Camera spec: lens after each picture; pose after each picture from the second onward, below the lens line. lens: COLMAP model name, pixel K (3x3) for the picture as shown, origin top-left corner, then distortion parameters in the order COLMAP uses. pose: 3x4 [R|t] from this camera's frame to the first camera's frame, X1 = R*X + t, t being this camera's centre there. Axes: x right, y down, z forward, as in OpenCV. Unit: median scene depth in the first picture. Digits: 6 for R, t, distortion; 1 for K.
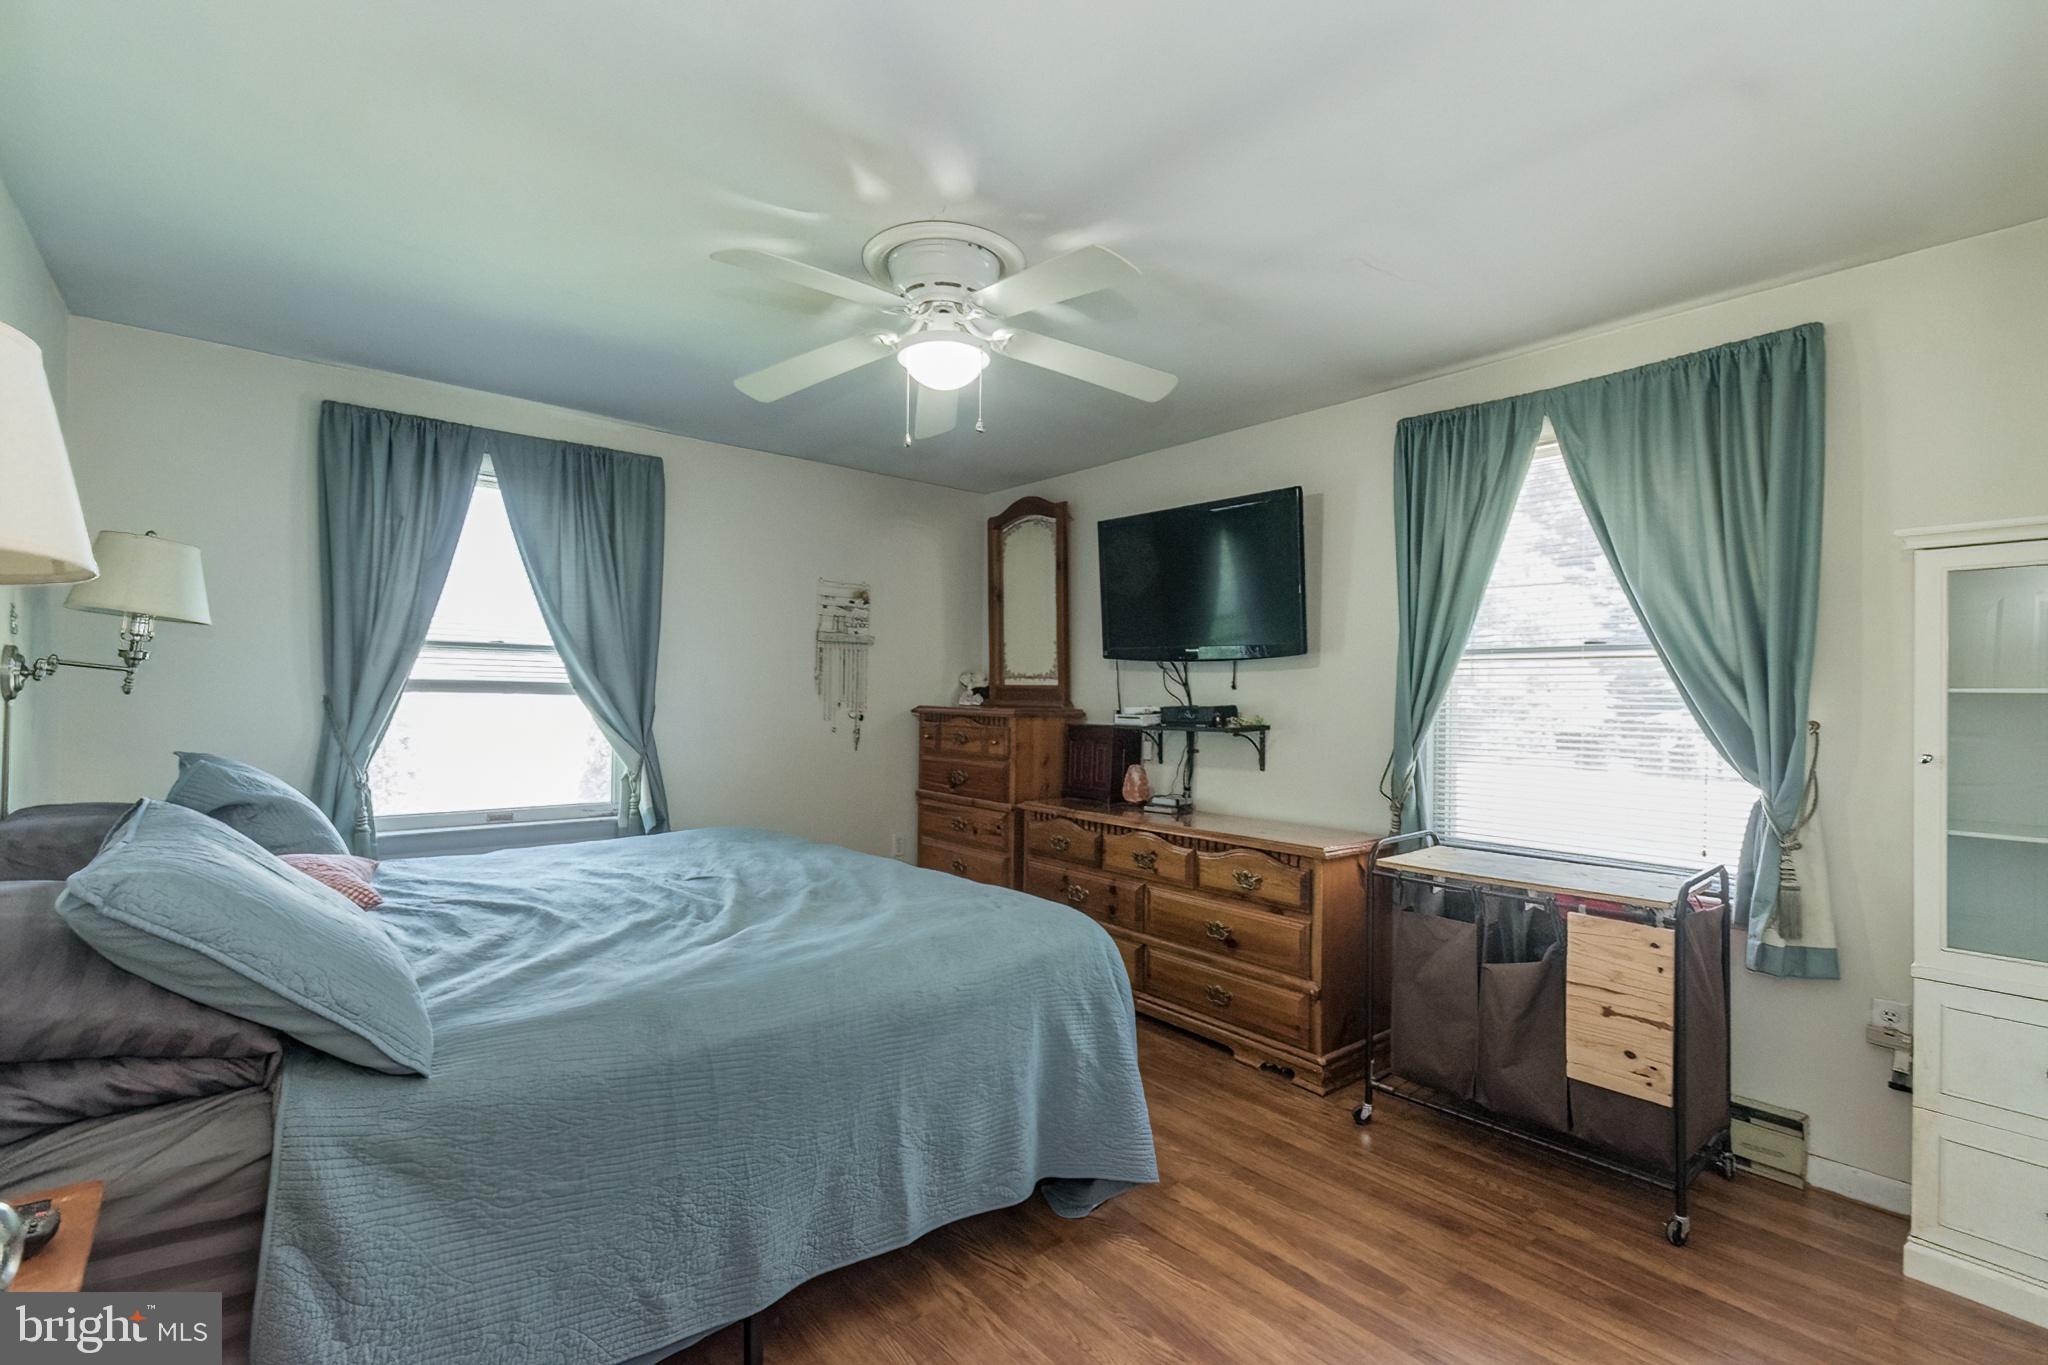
lens RADIAL K [[907.7, 0, 1023.6], [0, 907.7, 701.7], [0, 0, 1]] dist [0.004305, 0.000829]
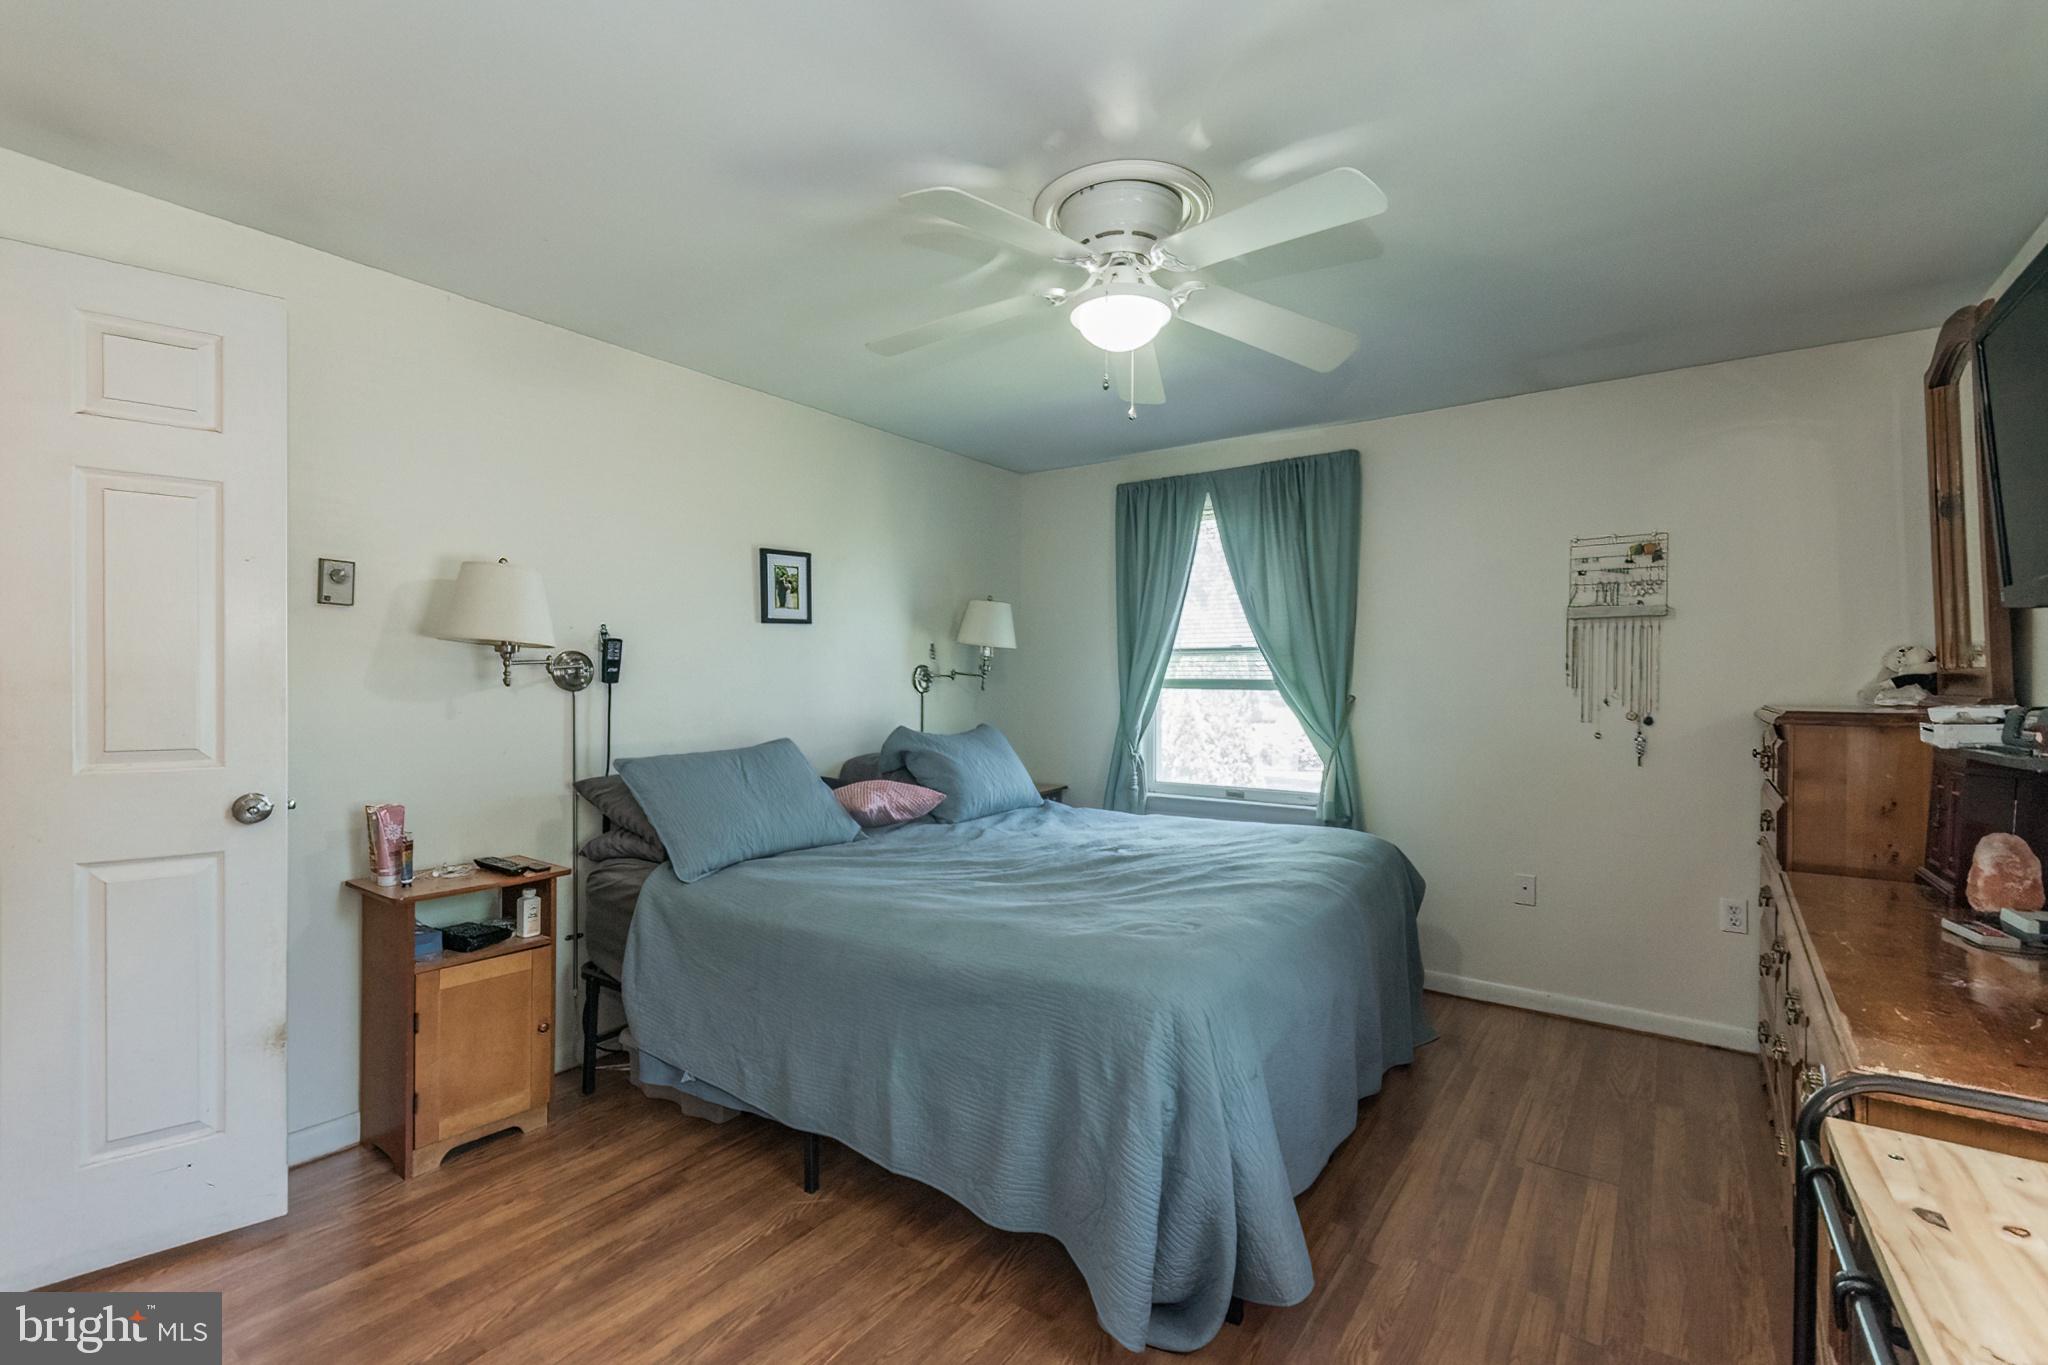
lens RADIAL K [[907.7, 0, 1023.6], [0, 907.7, 701.7], [0, 0, 1]] dist [0.004305, 0.000829]
pose [[0.239905, 0.003609, -0.970790, 0.504719], [-0.007769, 0.999968, 0.001798, 0.006508], [0.970765, 0.007111, 0.239926, 0.446705]]
